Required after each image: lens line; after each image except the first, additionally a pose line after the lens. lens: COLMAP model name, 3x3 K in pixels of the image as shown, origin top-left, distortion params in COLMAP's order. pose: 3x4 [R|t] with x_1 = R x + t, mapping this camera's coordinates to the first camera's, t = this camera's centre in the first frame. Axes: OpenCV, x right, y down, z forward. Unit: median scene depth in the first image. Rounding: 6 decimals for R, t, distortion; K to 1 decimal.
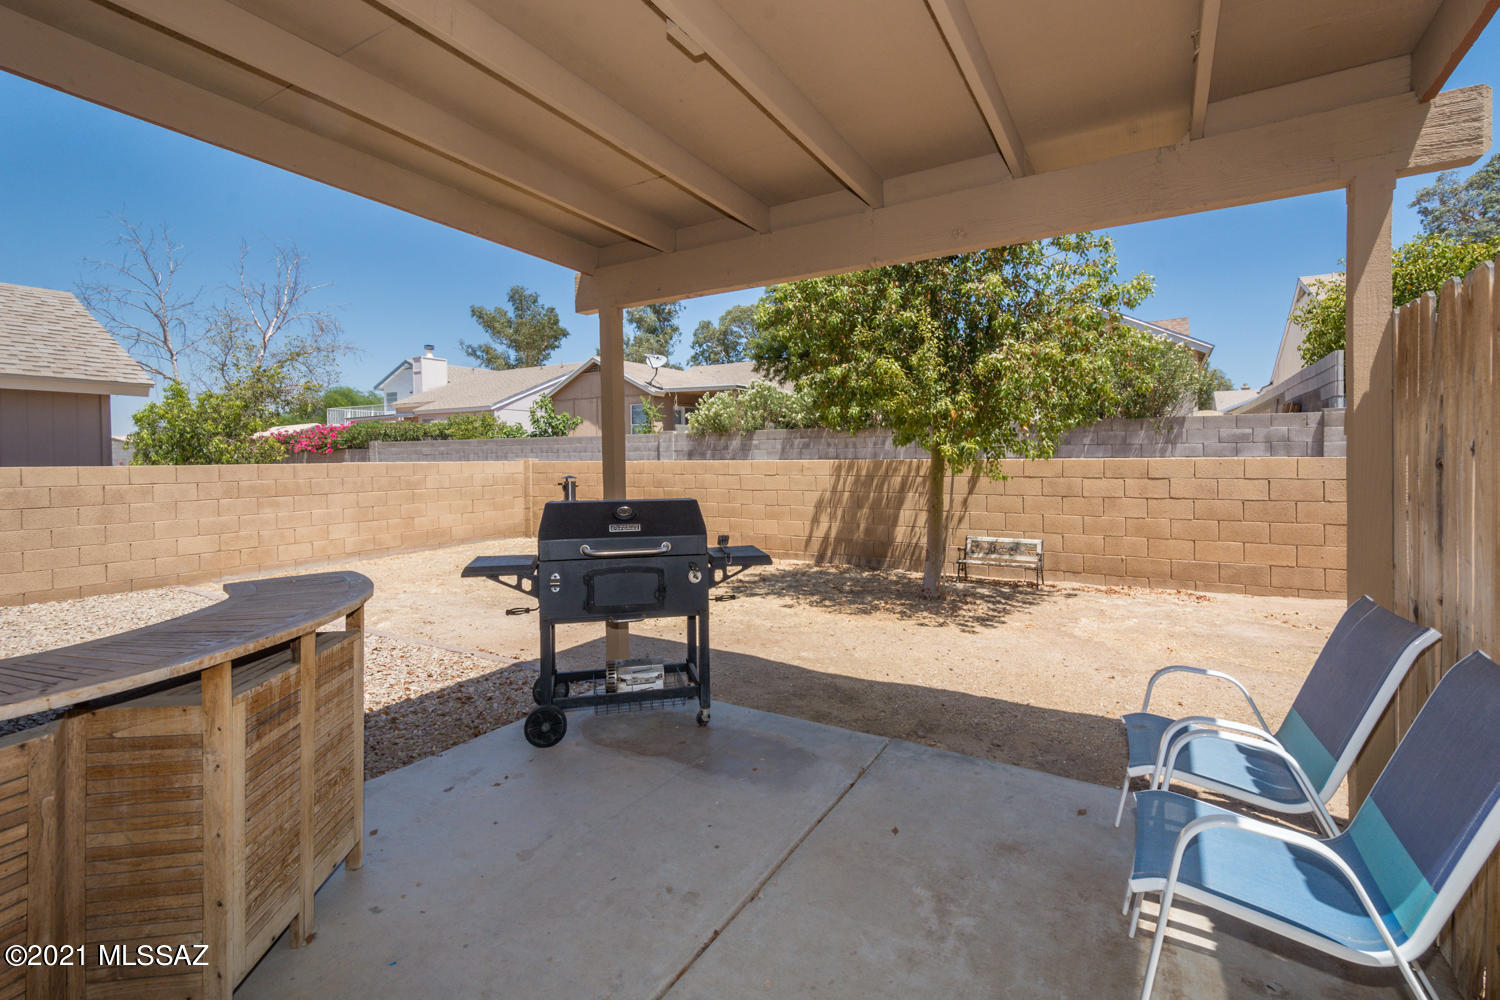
lens RADIAL K [[664.1, 0, 751.6], [0, 664.1, 463.2], [0, 0, 1]] dist [0.005117, -0.000113]
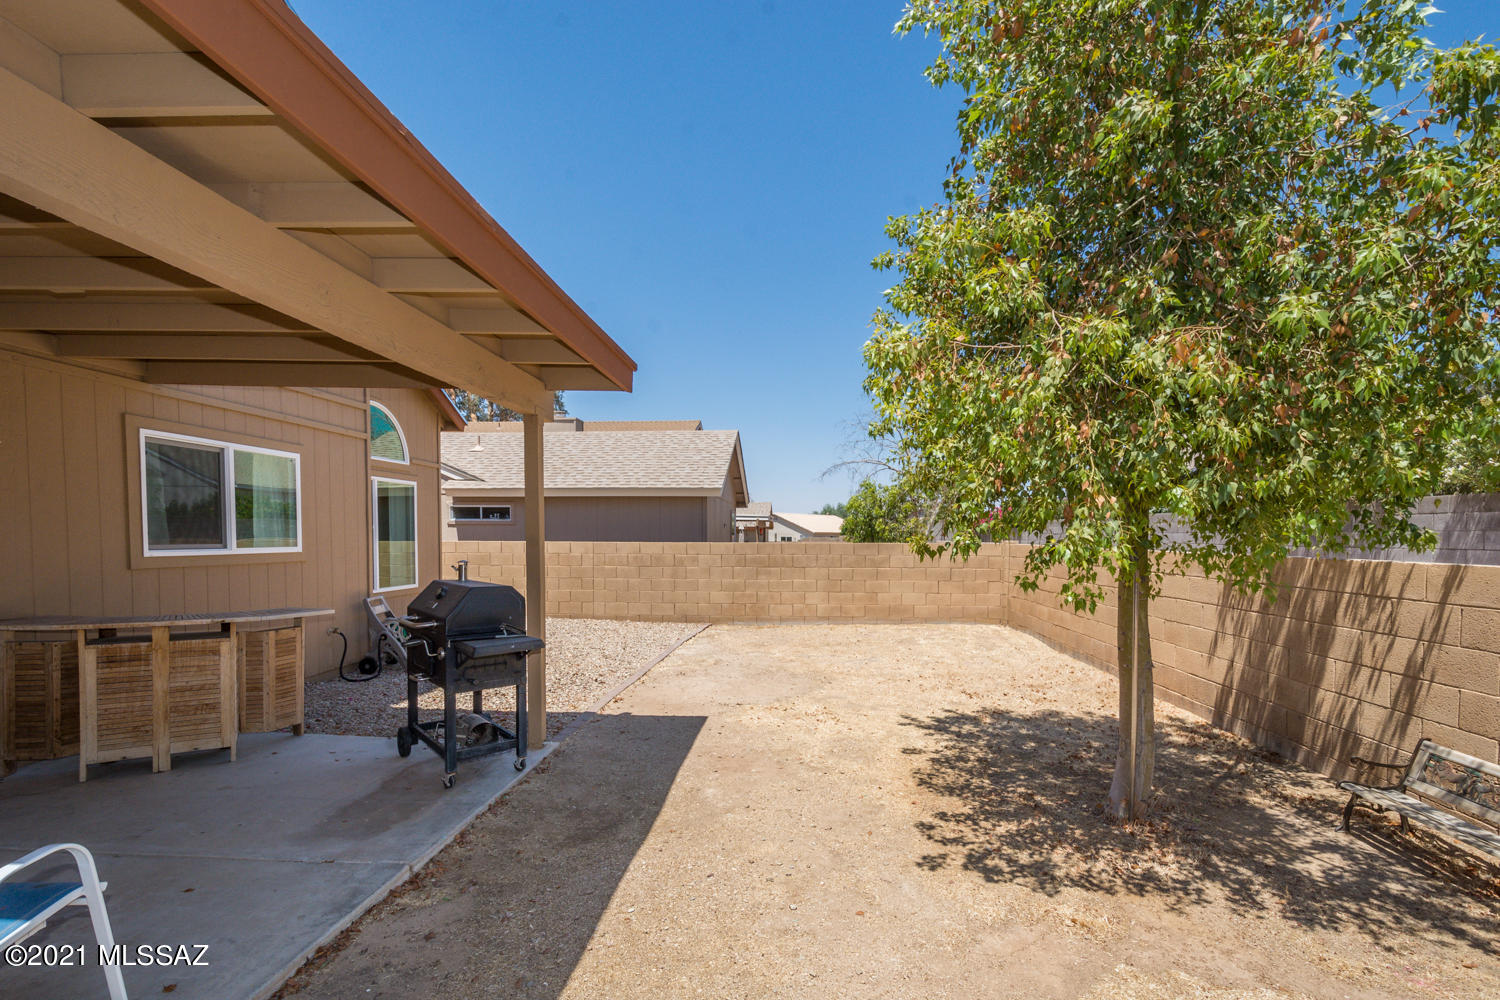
lens RADIAL K [[667.3, 0, 758.2], [0, 667.3, 550.0], [0, 0, 1]] dist [0.015751, -0.005964]
pose [[0.469706, 0.029122, -0.882342, 0.464075], [-0.014811, 0.999575, 0.025107, -0.017609], [0.882699, 0.001276, 0.469938, 0.369249]]
